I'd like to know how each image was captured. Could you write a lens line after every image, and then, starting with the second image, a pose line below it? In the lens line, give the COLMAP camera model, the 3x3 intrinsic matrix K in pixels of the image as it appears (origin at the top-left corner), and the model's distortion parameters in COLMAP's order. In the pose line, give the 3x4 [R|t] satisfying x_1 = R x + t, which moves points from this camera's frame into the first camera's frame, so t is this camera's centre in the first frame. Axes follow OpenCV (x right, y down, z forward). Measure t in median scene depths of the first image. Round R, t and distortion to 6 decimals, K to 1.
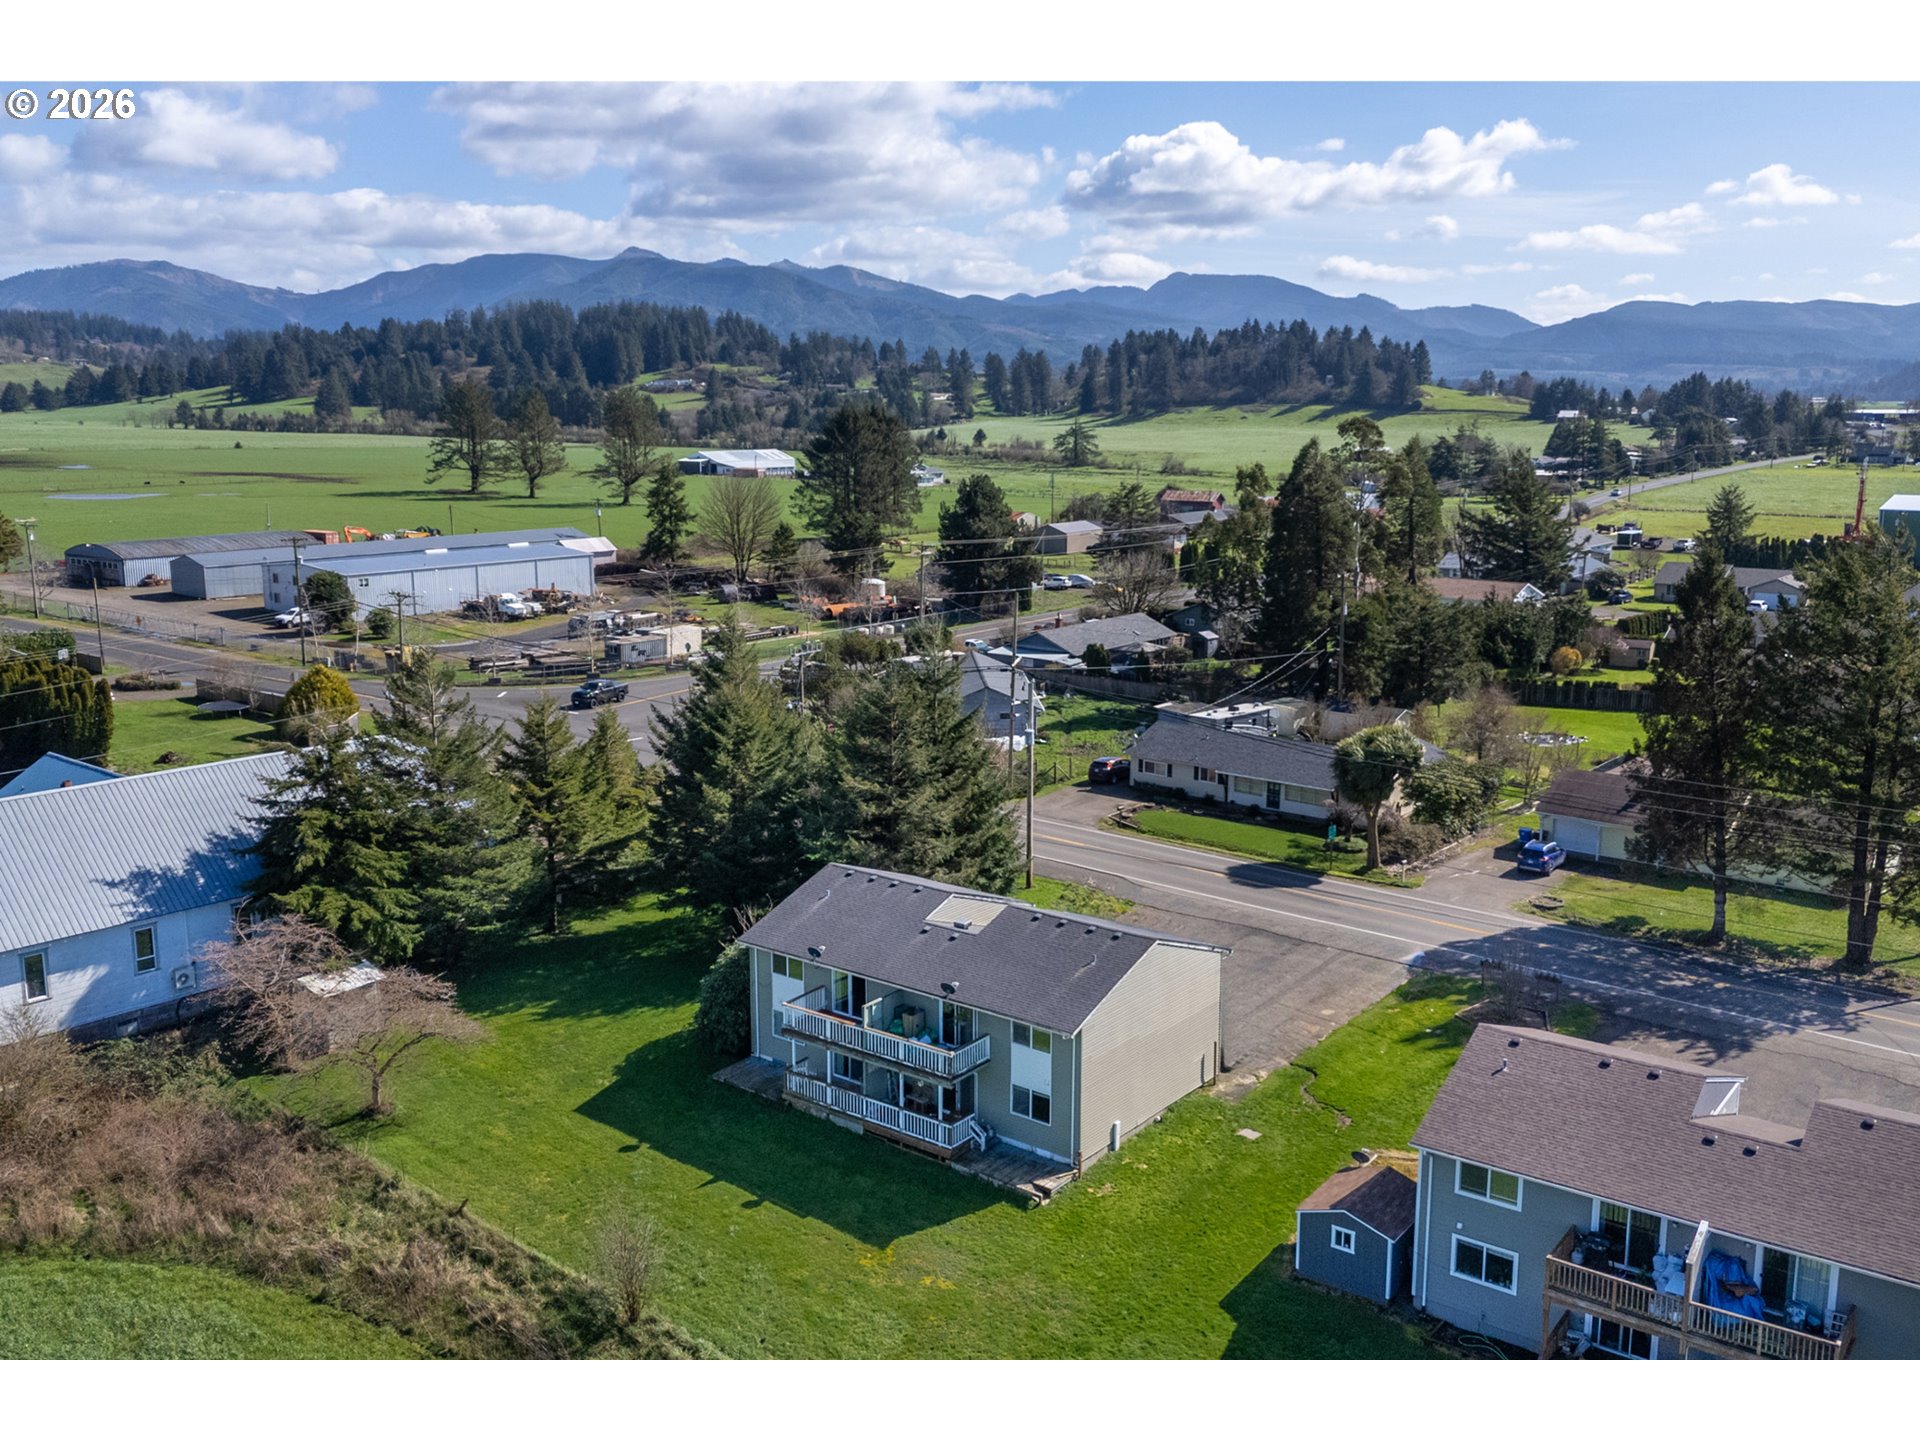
lens RADIAL K [[1593.0, 0, 962.8], [0, 1593.0, 783.0], [0, 0, 1]] dist [0.061340, 0.002060]
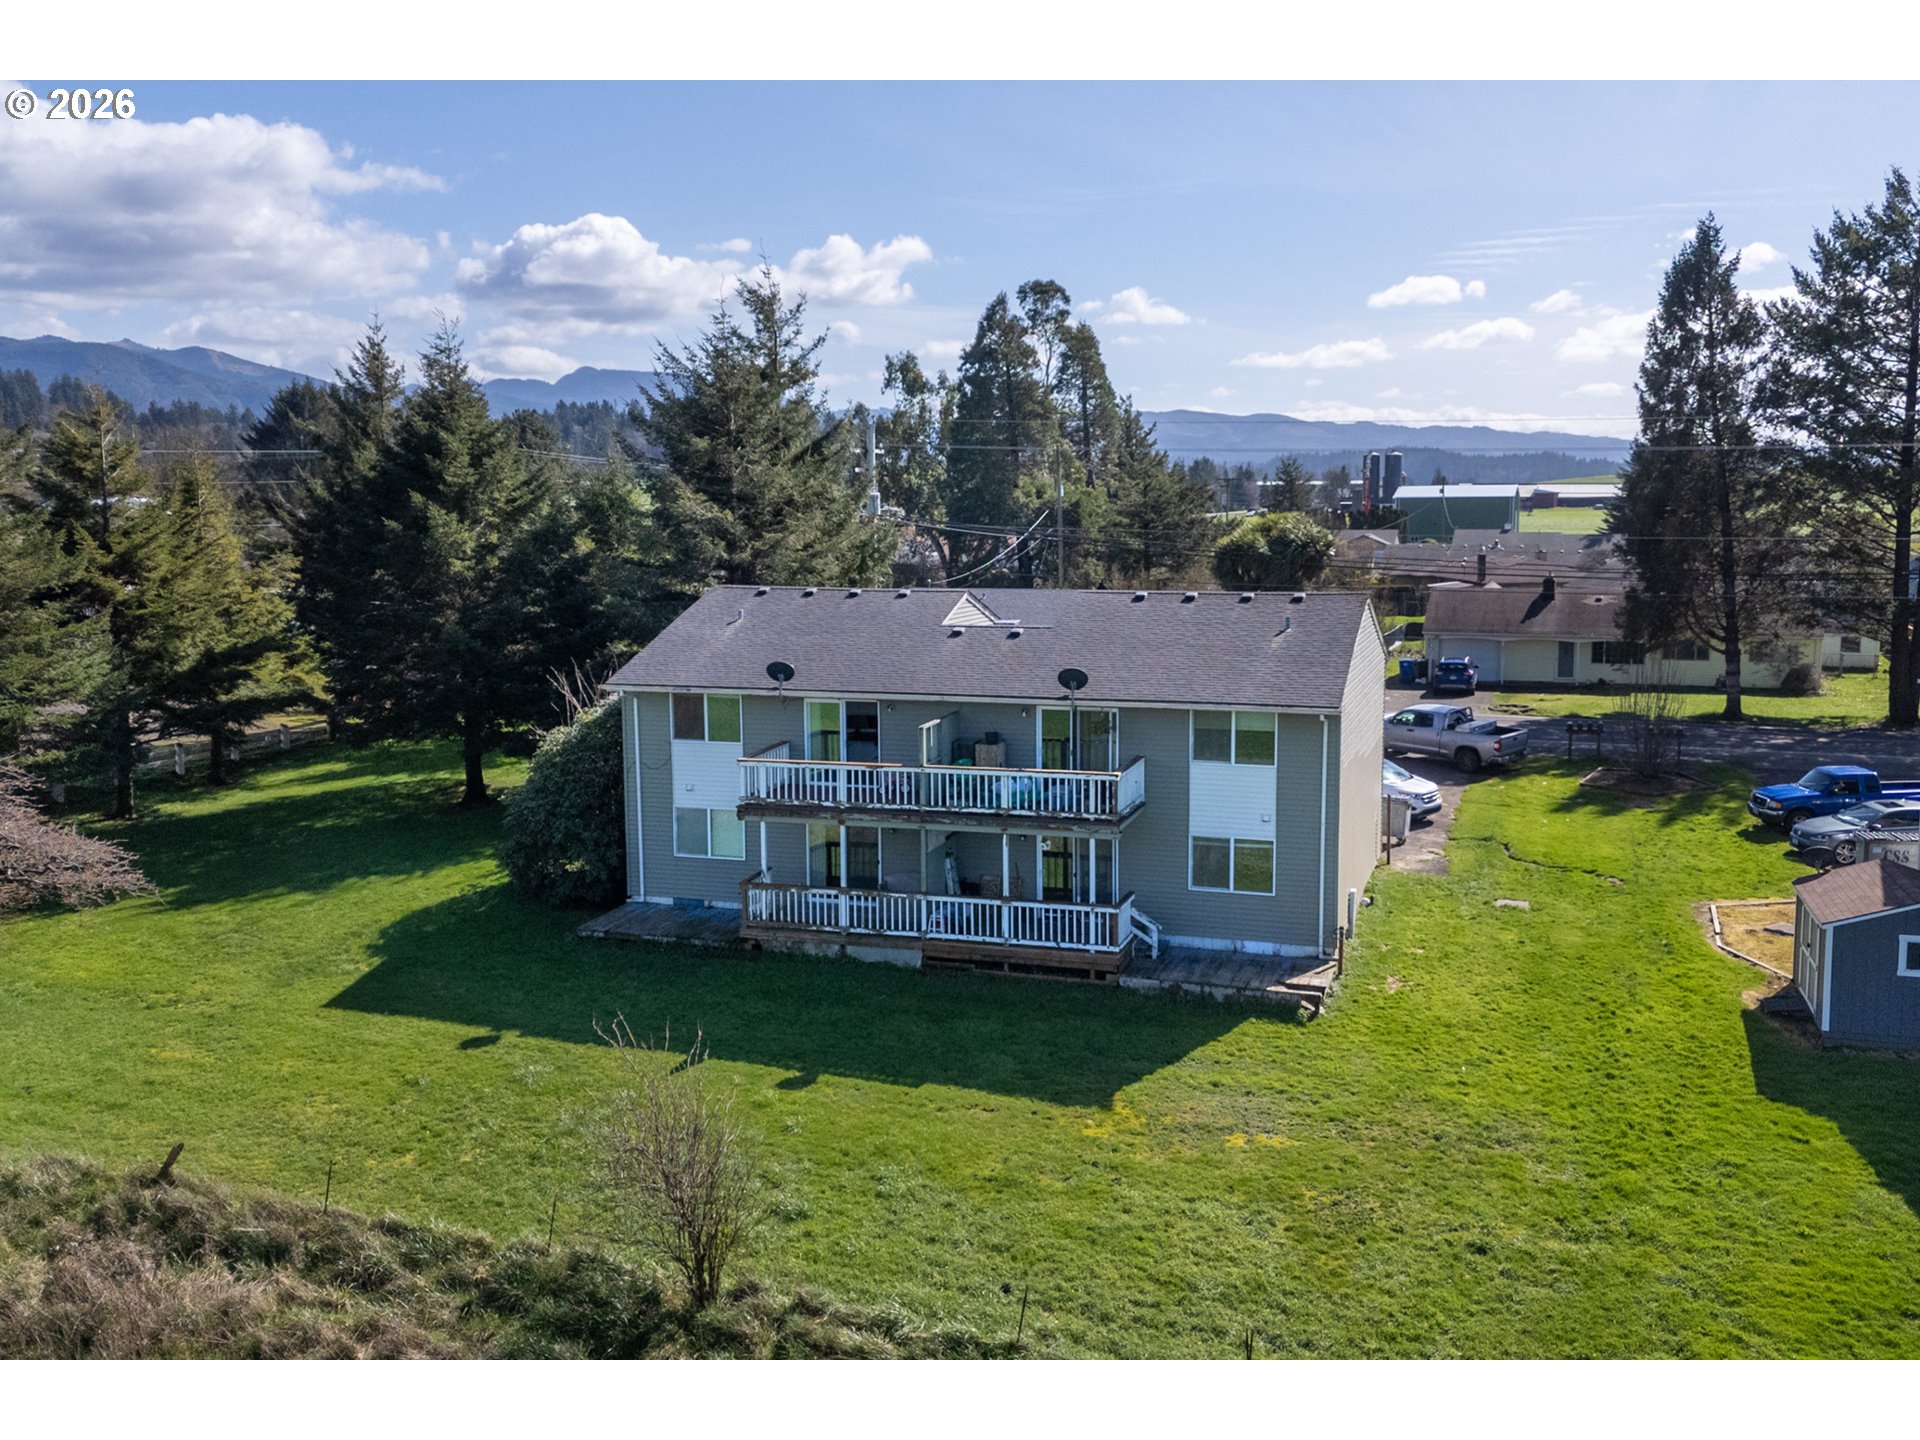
lens RADIAL K [[1674.4, 0, 967.6], [0, 1674.4, 710.7], [0, 0, 1]] dist [0.057392, -0.021555]
pose [[0.940182, -0.043720, 0.337856, -0.234435], [0.080339, 0.992214, -0.095172, 0.183845], [-0.331064, 0.116622, 0.936374, 0.429320]]
